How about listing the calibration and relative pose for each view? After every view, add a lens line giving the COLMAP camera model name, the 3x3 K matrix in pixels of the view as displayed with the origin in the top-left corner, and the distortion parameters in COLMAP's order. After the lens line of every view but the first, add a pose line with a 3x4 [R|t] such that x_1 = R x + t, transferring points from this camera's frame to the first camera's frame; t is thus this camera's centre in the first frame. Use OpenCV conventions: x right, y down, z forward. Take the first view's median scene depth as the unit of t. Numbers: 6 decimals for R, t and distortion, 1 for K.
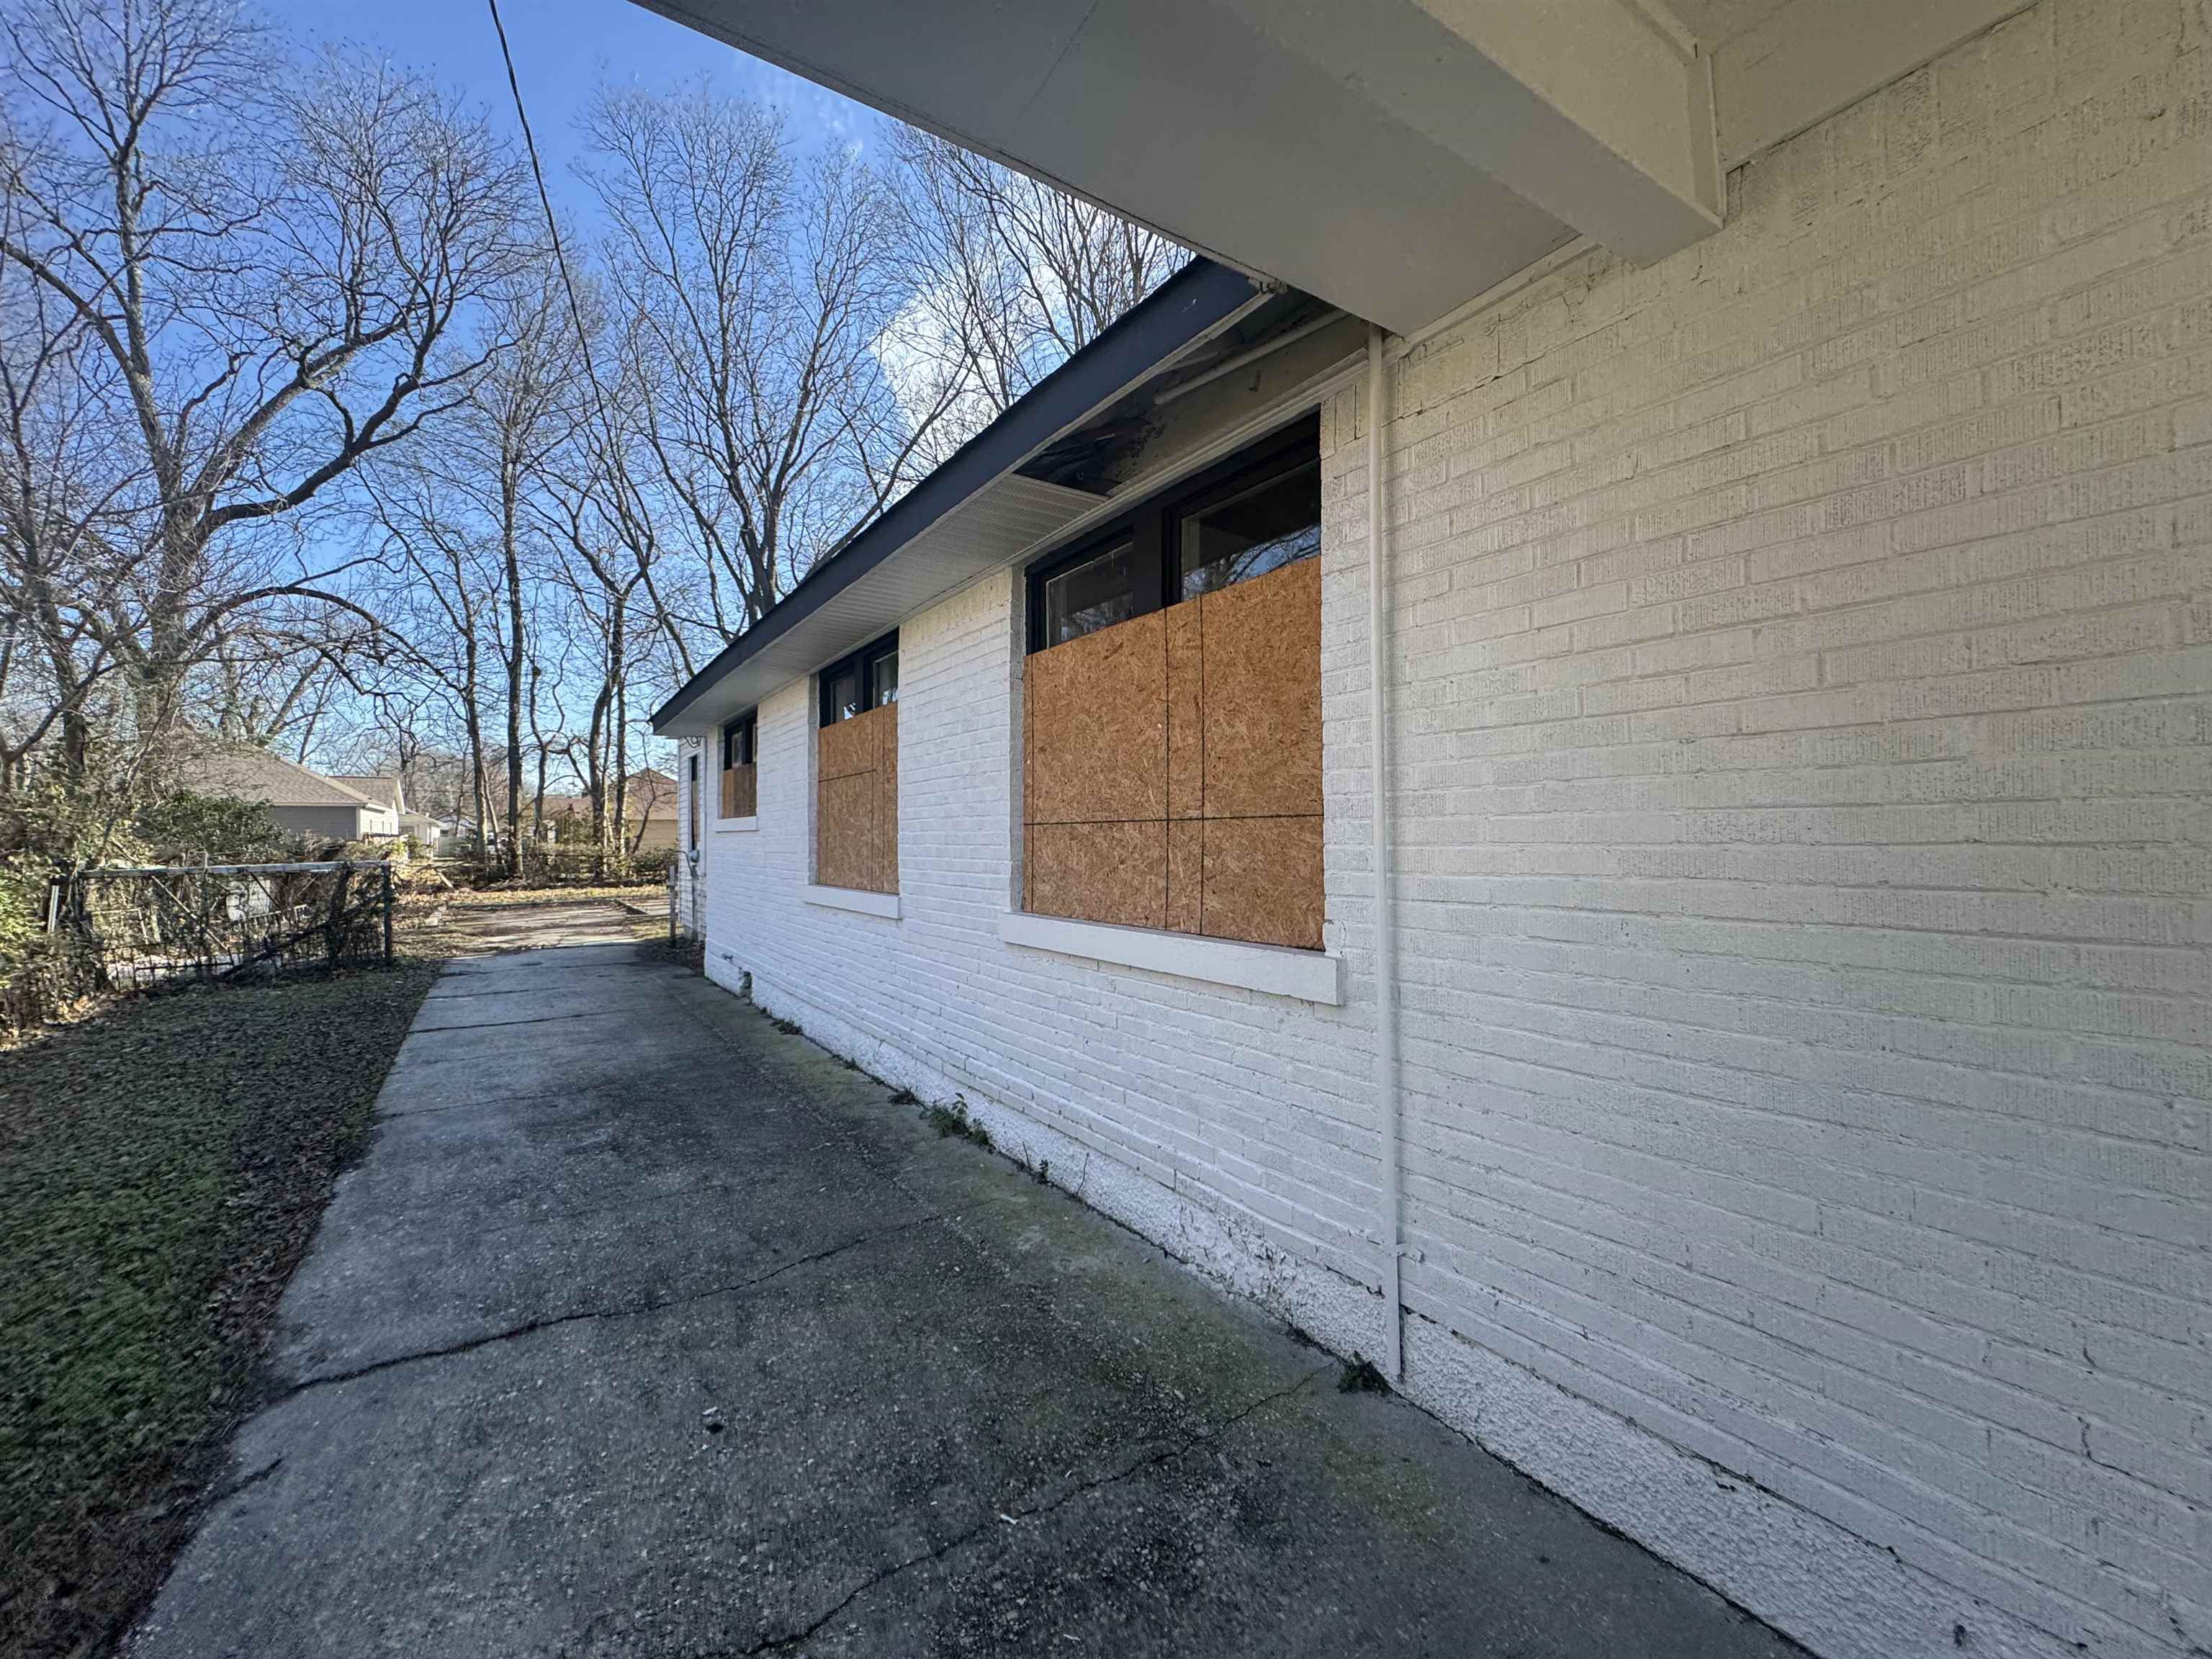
lens RADIAL K [[897.9, 0, 1099.8], [0, 897.9, 818.6], [0, 0, 1]] dist [-0.001552, -0.000389]
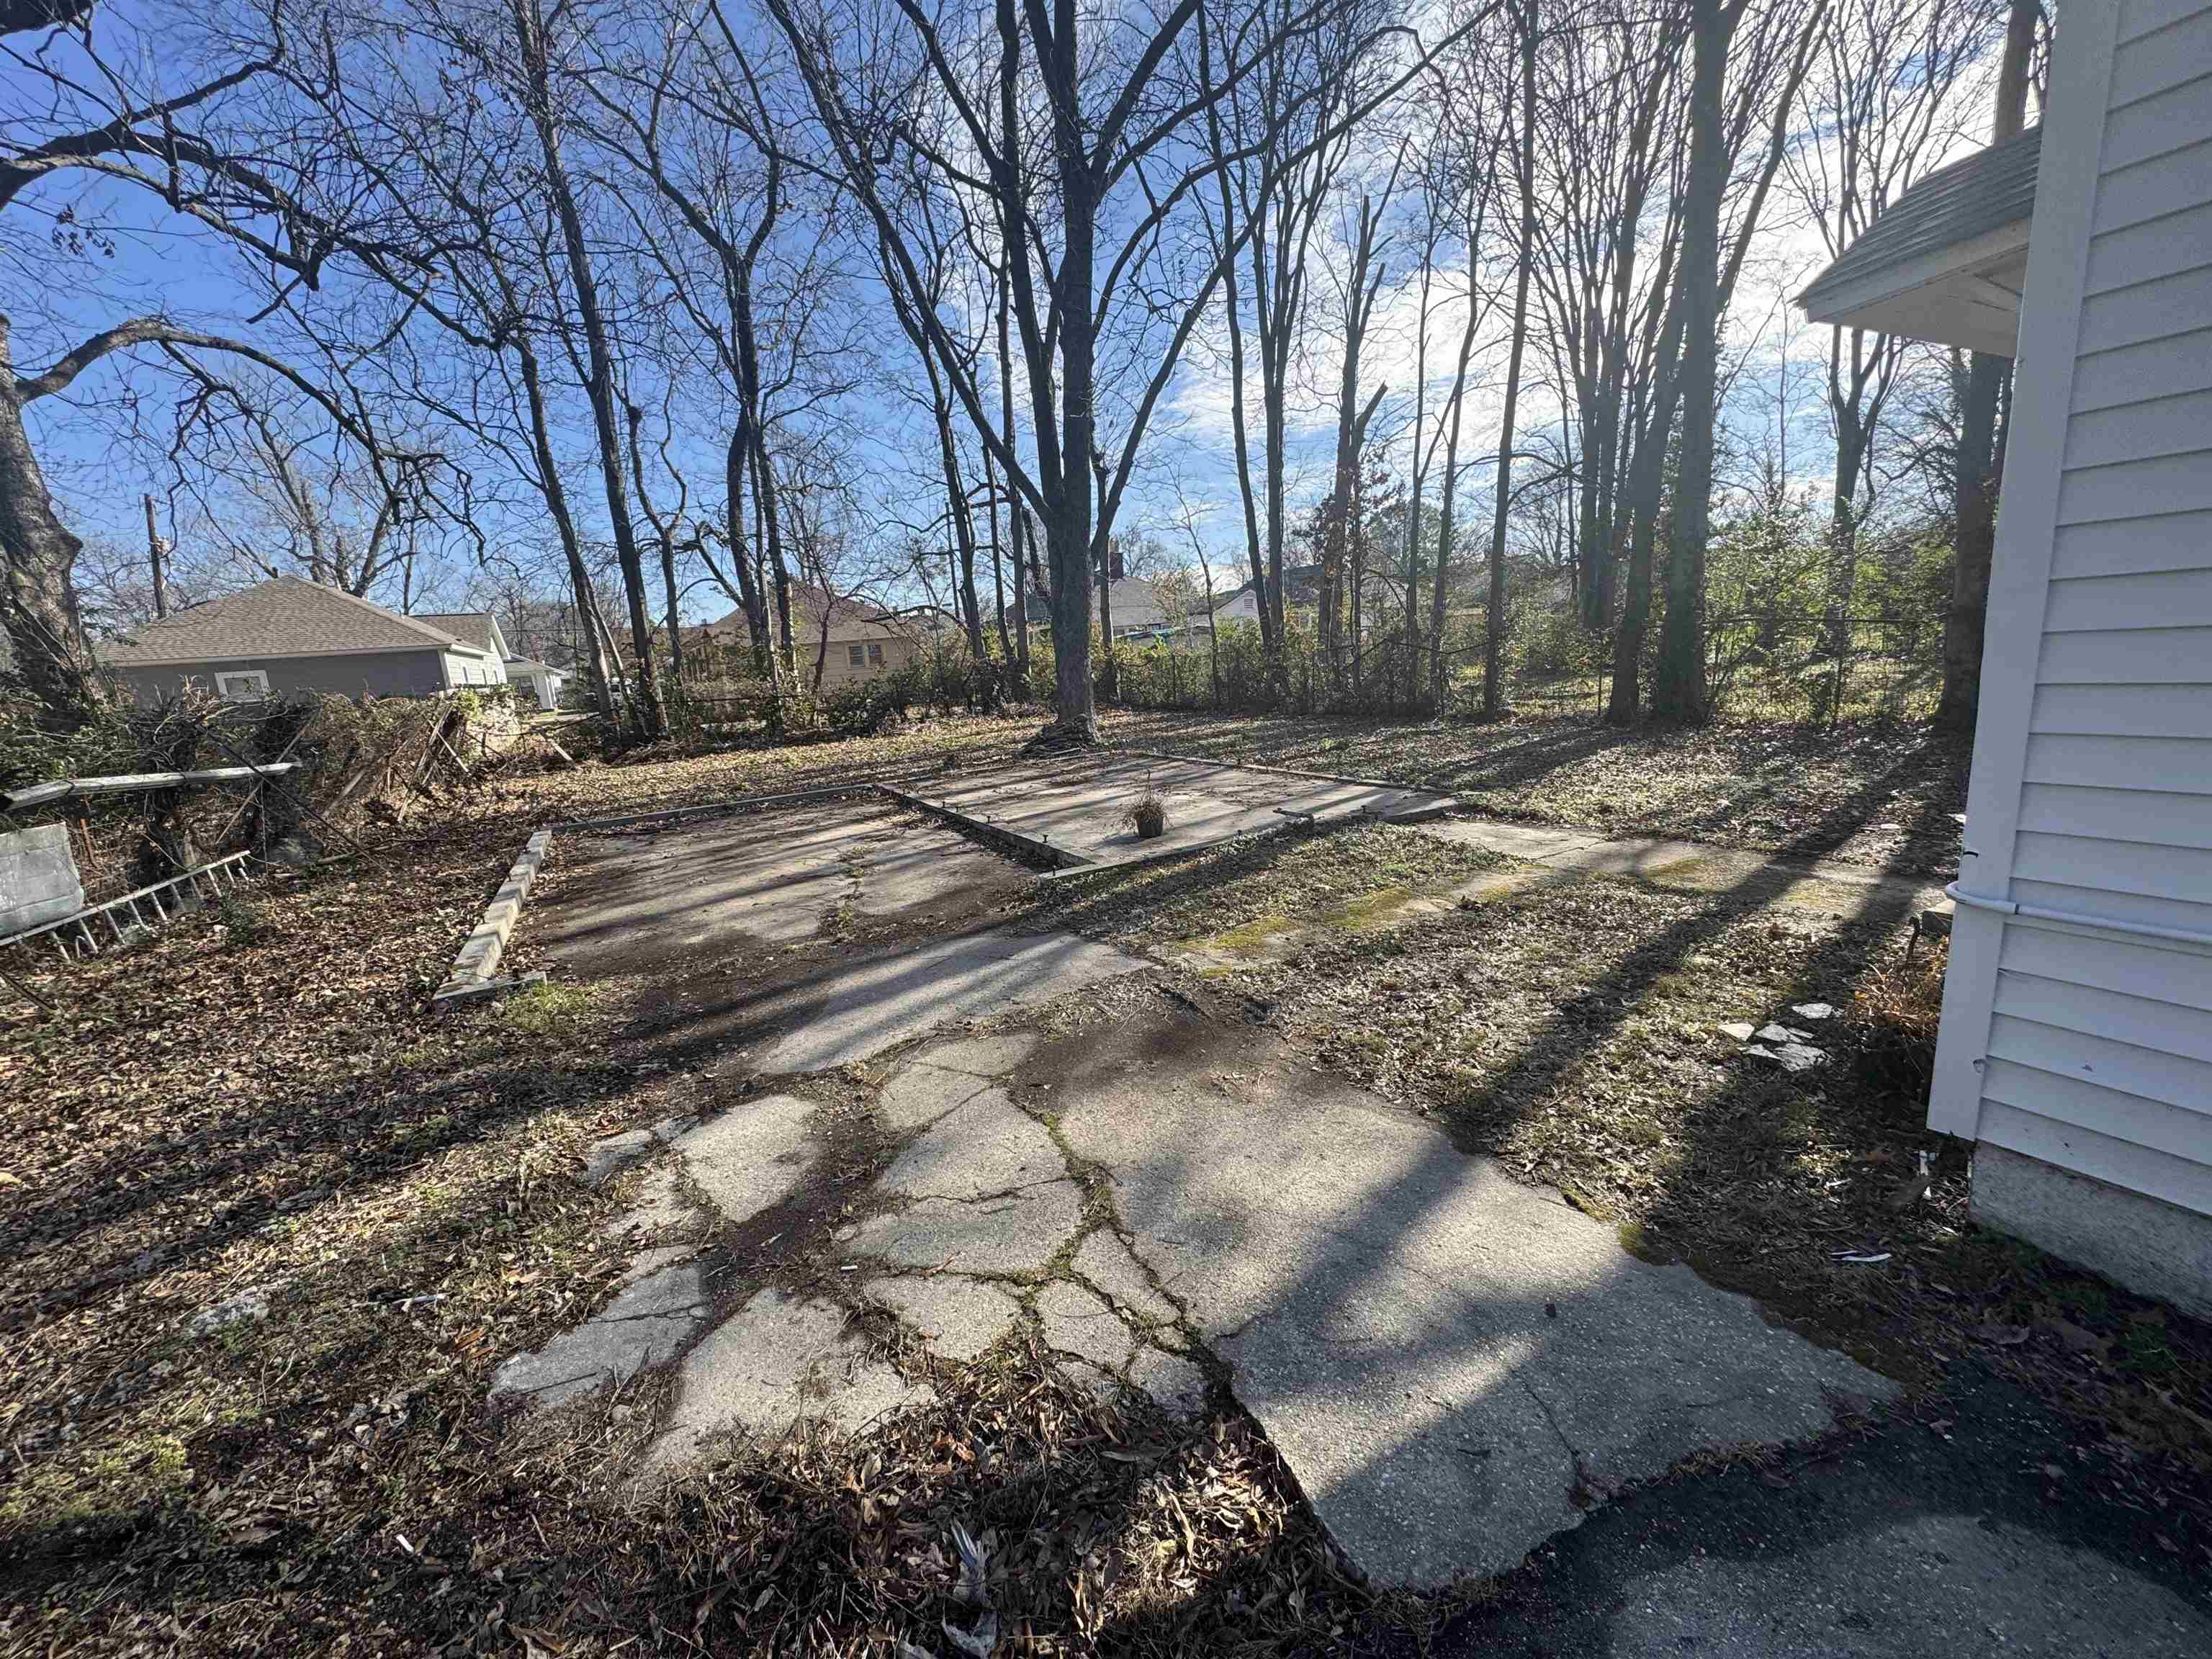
lens RADIAL K [[897.9, 0, 1110.9], [0, 897.9, 830.8], [0, 0, 1]] dist [-0.001552, -0.000389]
pose [[0.992402, -0.045292, -0.114394, -0.225079], [0.068904, 0.974886, 0.211779, 0.013978], [0.101929, -0.218052, 0.970600, 0.339398]]
